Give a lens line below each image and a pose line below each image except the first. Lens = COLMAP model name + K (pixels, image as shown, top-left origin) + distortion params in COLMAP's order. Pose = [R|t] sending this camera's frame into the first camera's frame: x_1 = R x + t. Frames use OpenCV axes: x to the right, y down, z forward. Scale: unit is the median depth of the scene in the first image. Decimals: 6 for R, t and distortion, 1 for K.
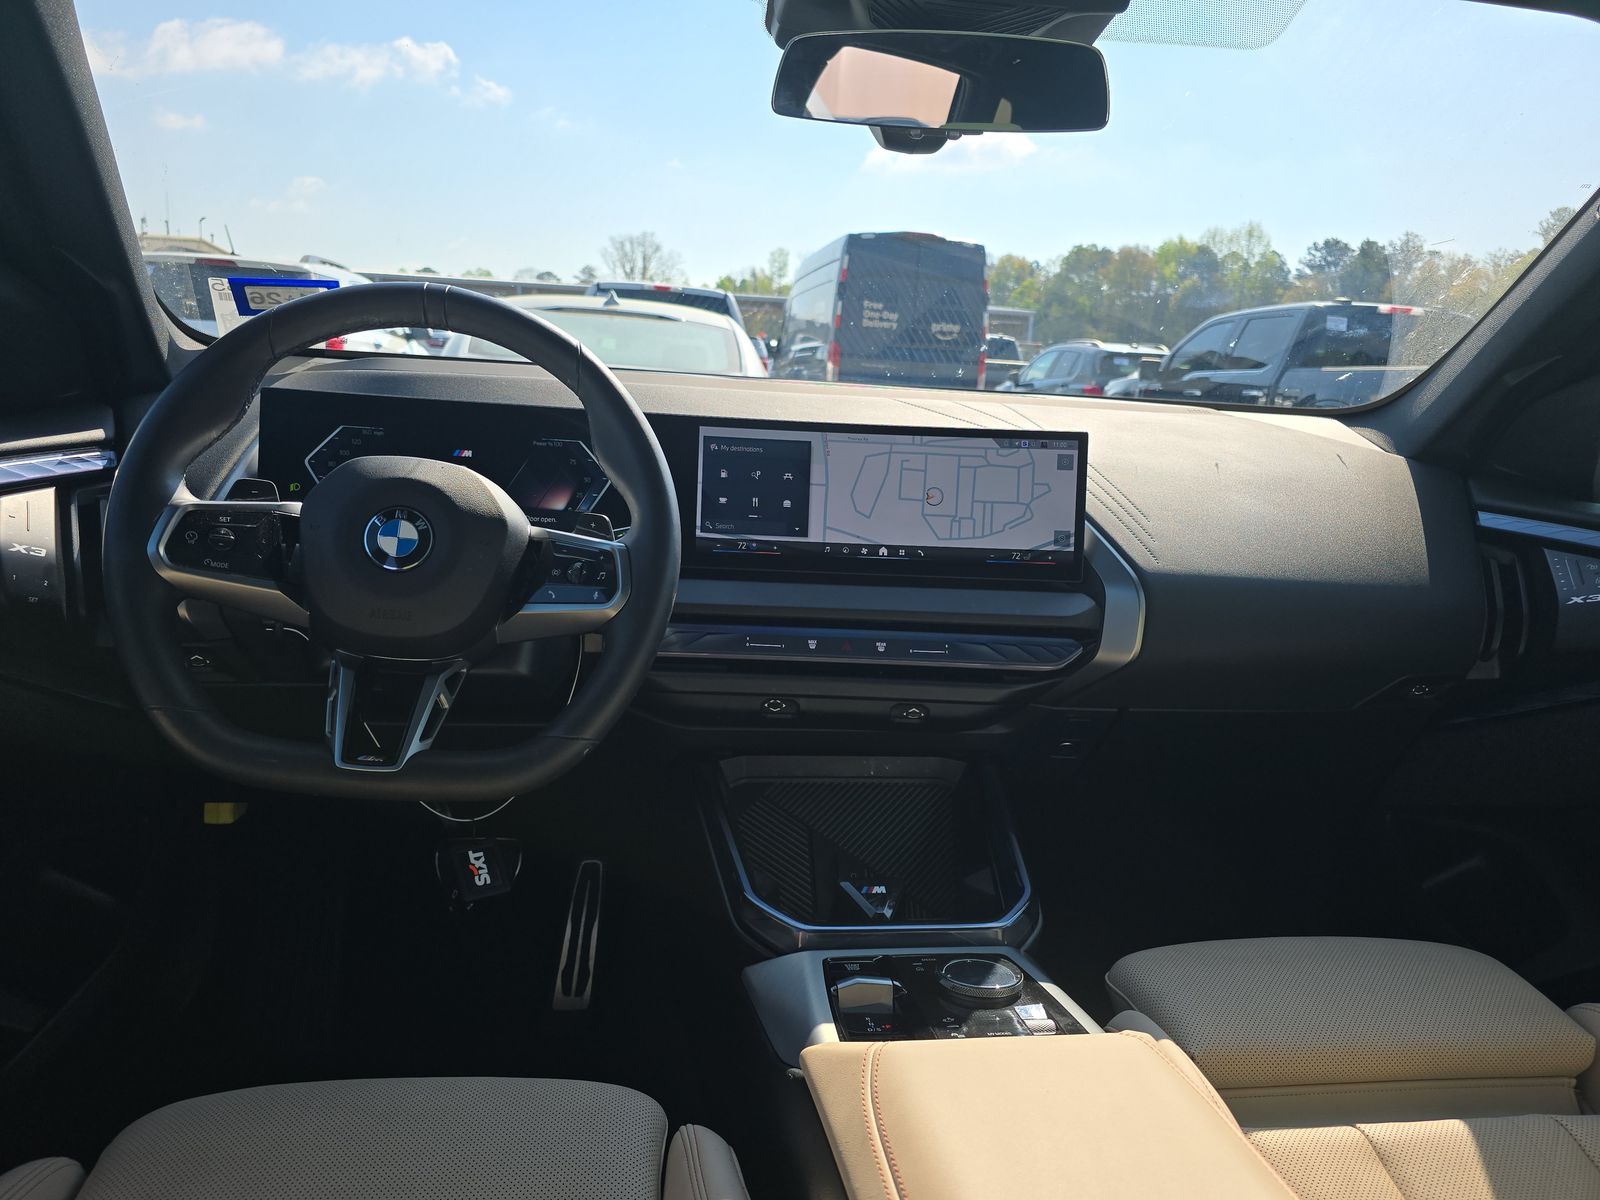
lens RADIAL K [[1095.1, 0, 800.0], [0, 1095.1, 600.0], [0, 0, 1]] dist [0.043799, -0.000686]
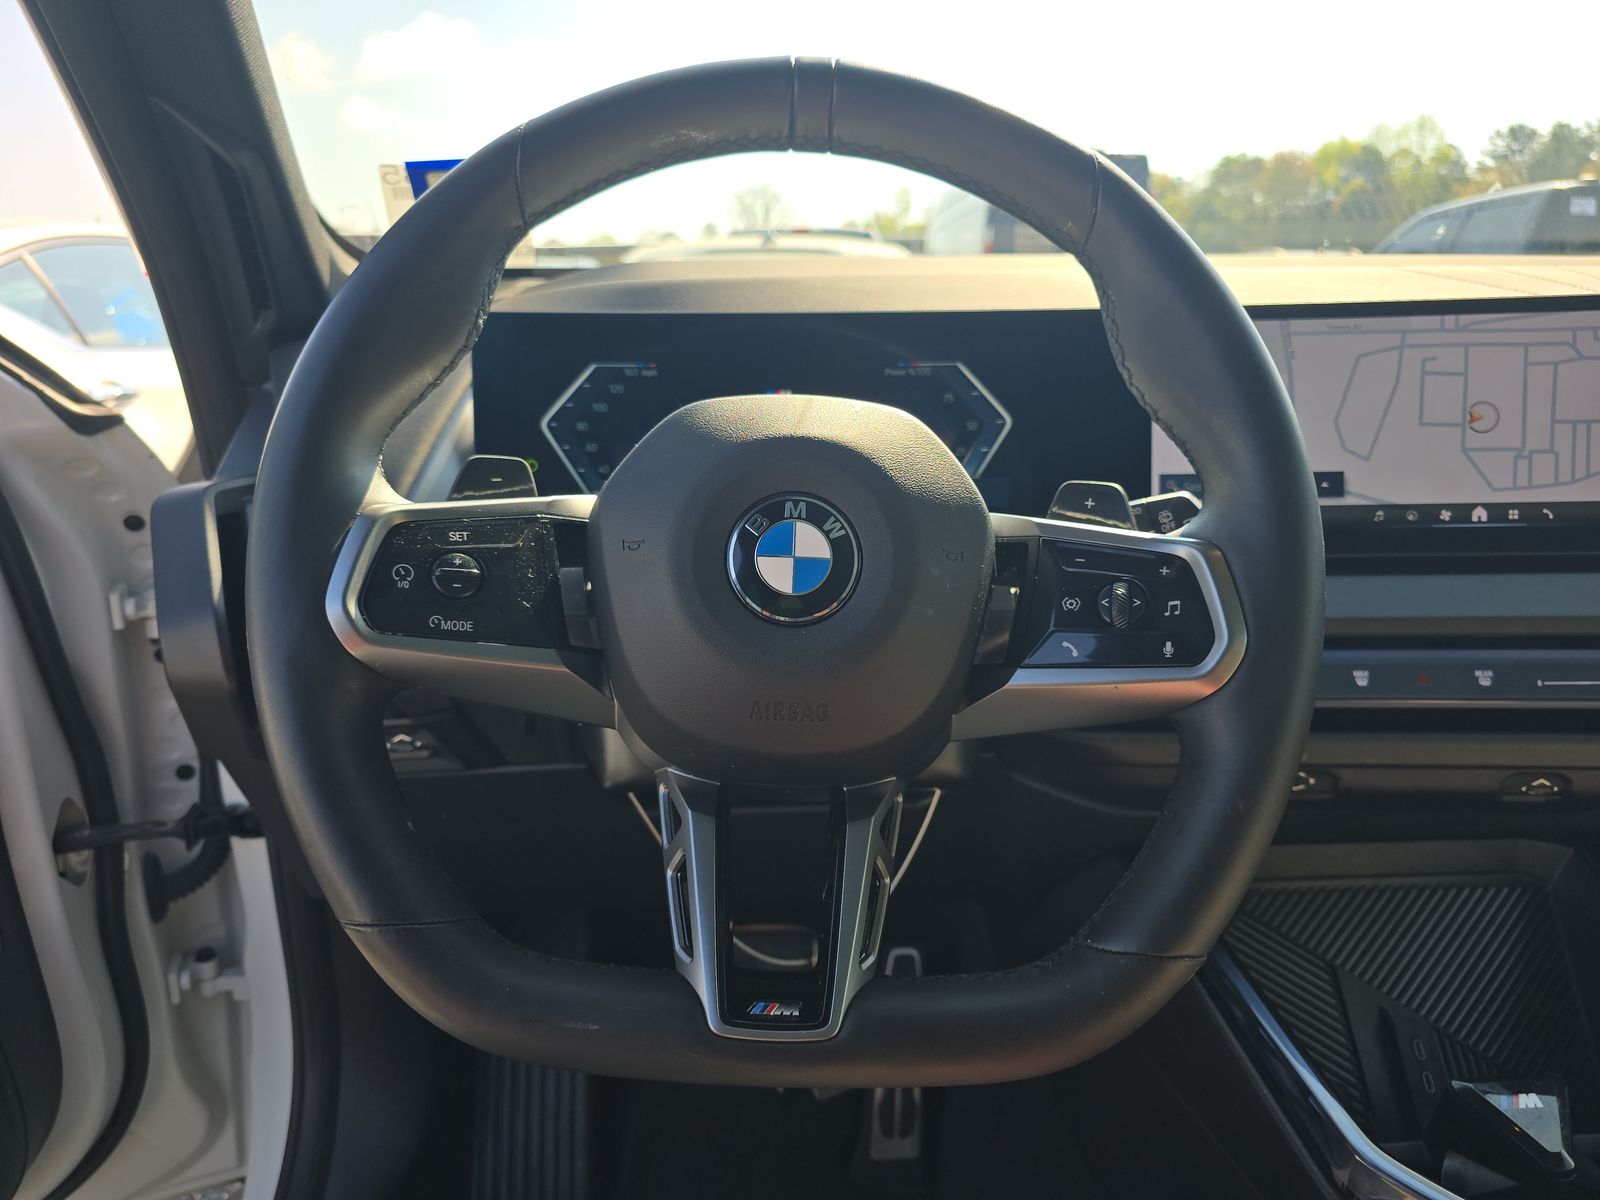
lens RADIAL K [[1076.6, 0, 800.0], [0, 1076.6, 600.0], [0, 0, 1]] dist [0.041338, -0.030723]
pose [[0.992690, -0.043203, -0.112696, -0.209097], [0.048228, 0.997942, 0.042254, -0.039164], [0.110639, -0.047380, 0.992731, 0.351874]]
